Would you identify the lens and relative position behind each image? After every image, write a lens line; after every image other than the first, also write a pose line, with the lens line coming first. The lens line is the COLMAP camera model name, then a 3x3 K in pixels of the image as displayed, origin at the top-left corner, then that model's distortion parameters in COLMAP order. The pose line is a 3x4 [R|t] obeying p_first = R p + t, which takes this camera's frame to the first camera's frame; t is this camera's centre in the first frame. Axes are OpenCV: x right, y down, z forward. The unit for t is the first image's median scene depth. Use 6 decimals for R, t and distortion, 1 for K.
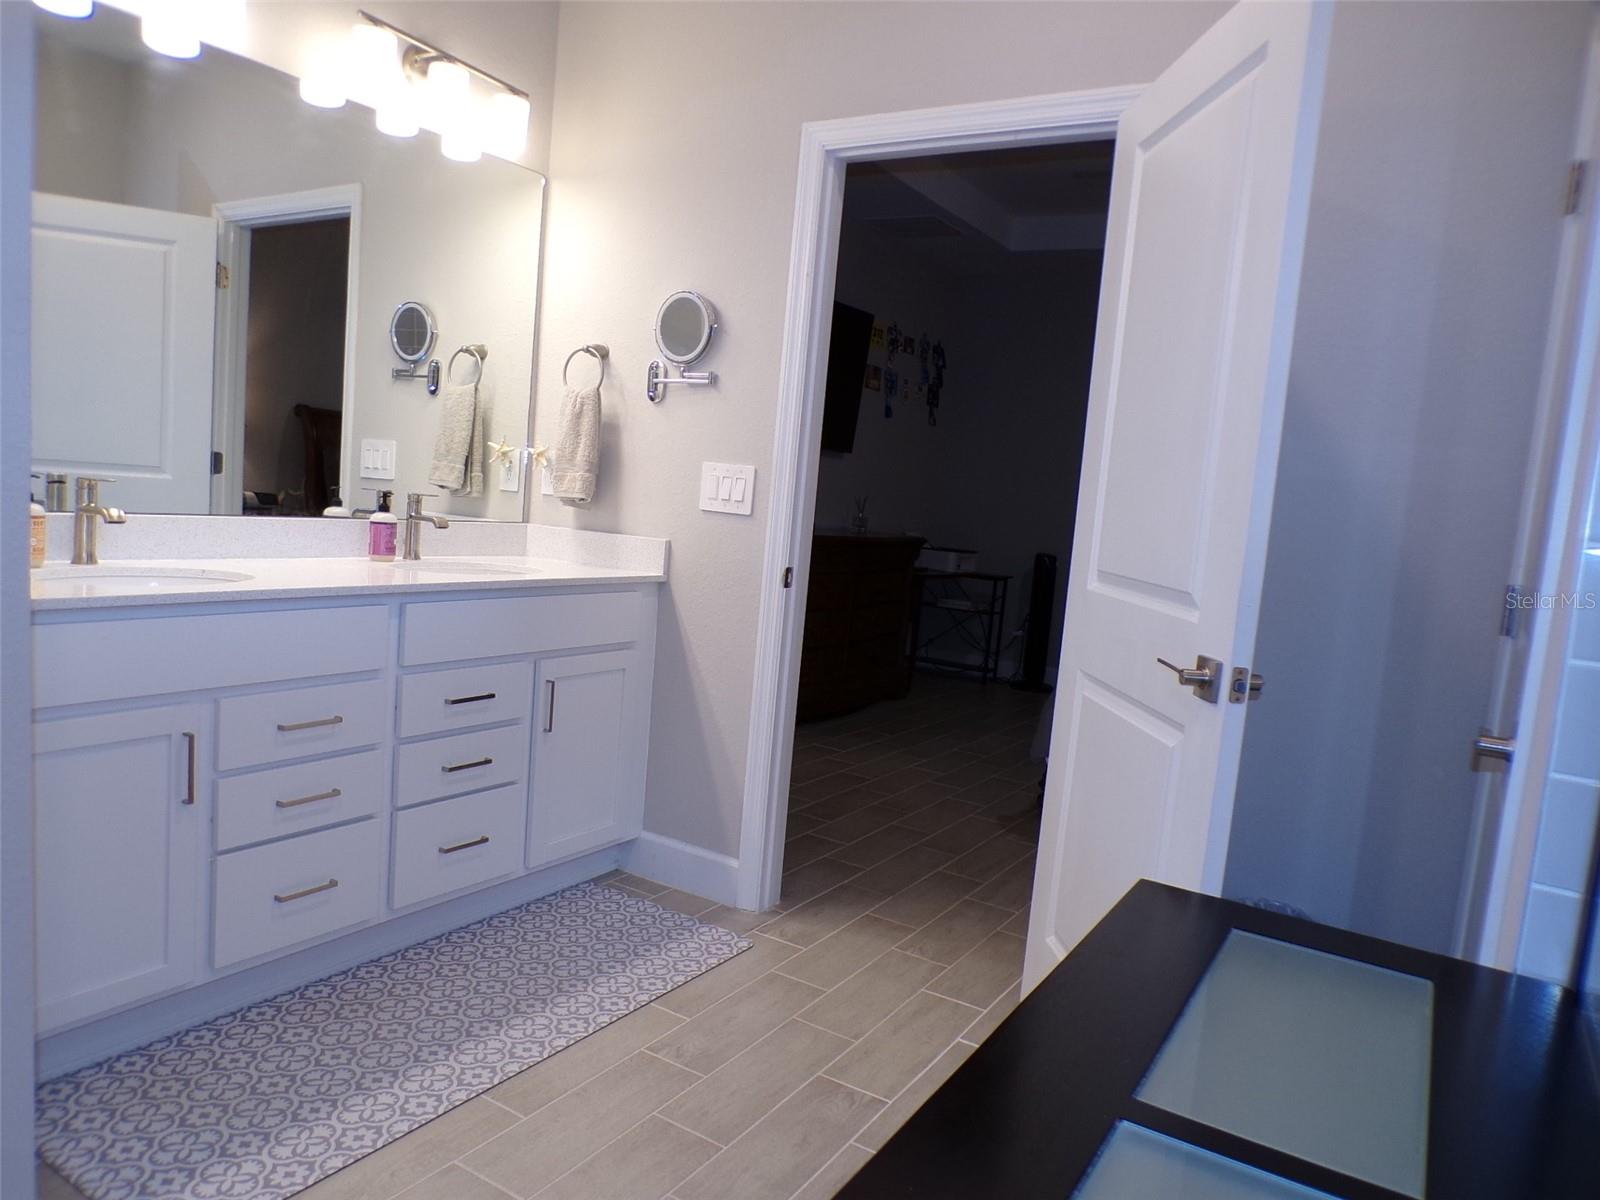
lens RADIAL K [[1083.6, 0, 798.8], [0, 1083.6, 598.9], [0, 0, 1]] dist [-0.039314, 0.013431]
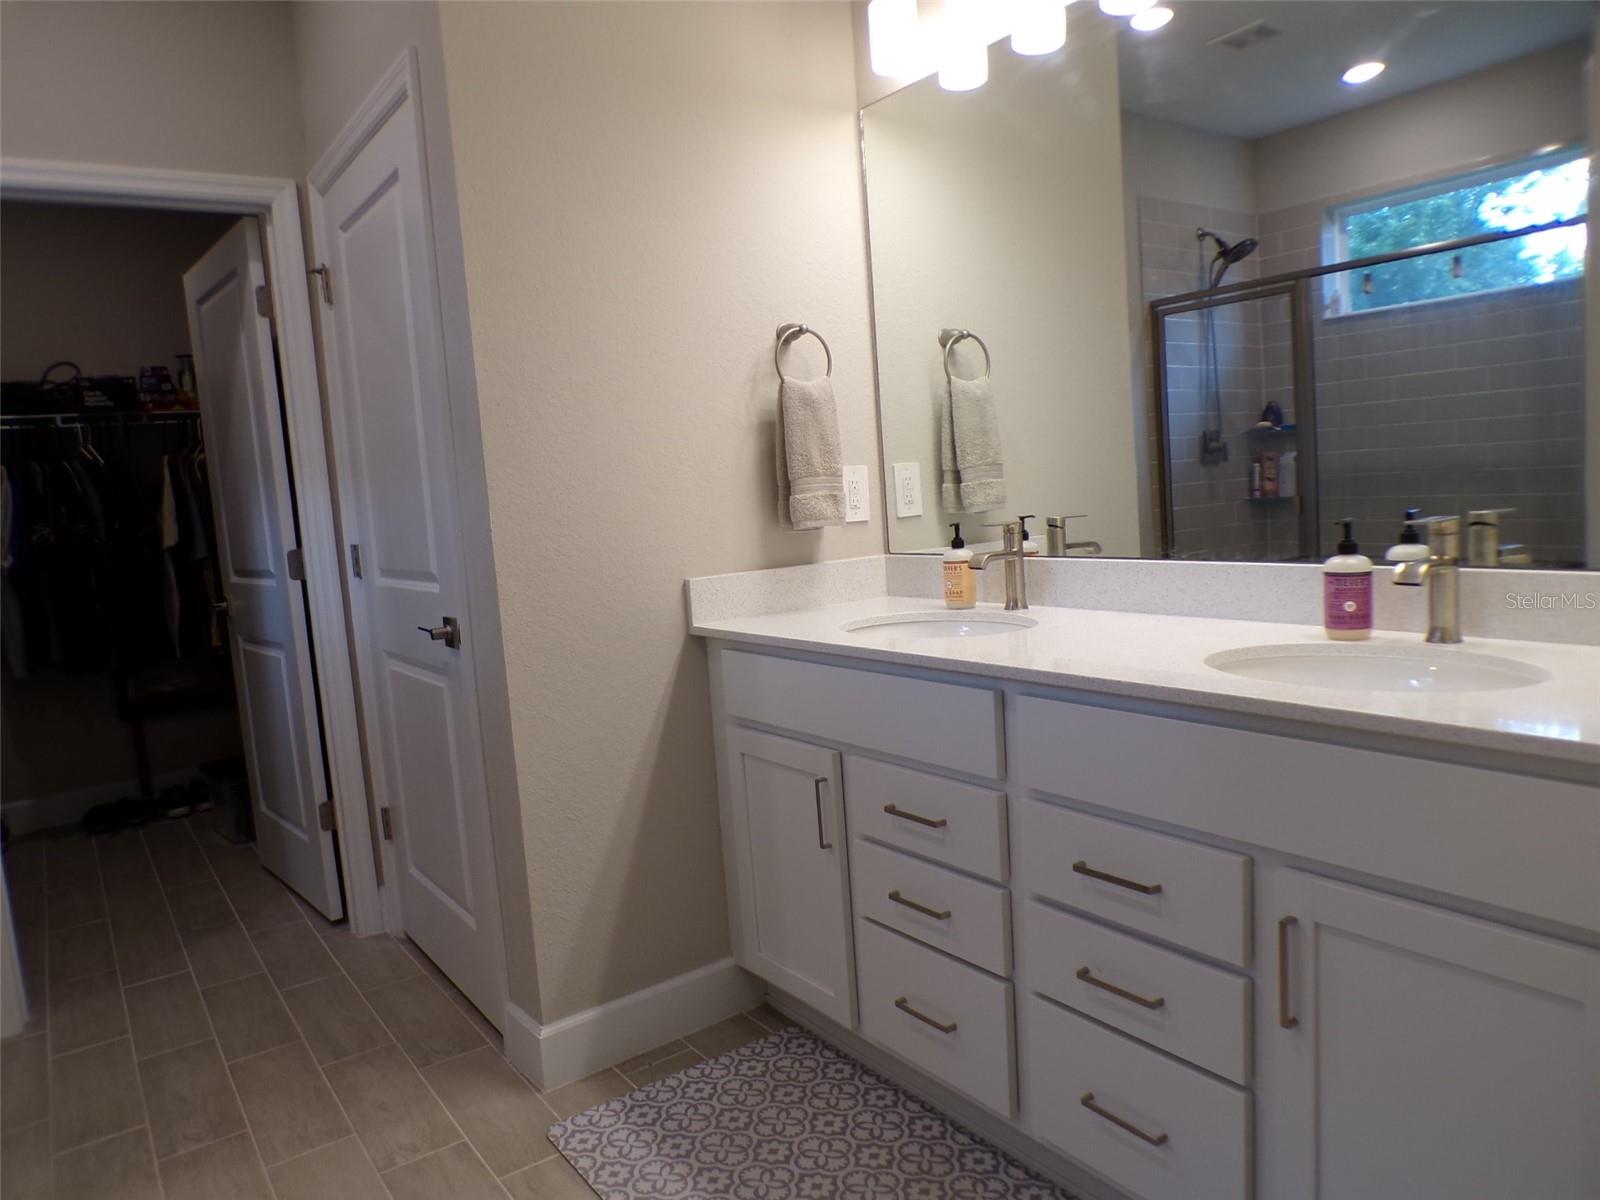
lens RADIAL K [[1083.6, 0, 789.3], [0, 1083.6, 602.3], [0, 0, 1]] dist [-0.039314, 0.013431]
pose [[-0.383327, 0.042552, -0.922632, 0.319173], [-0.060748, 0.995614, 0.071157, -0.093225], [0.921613, 0.083325, -0.379060, 1.131154]]
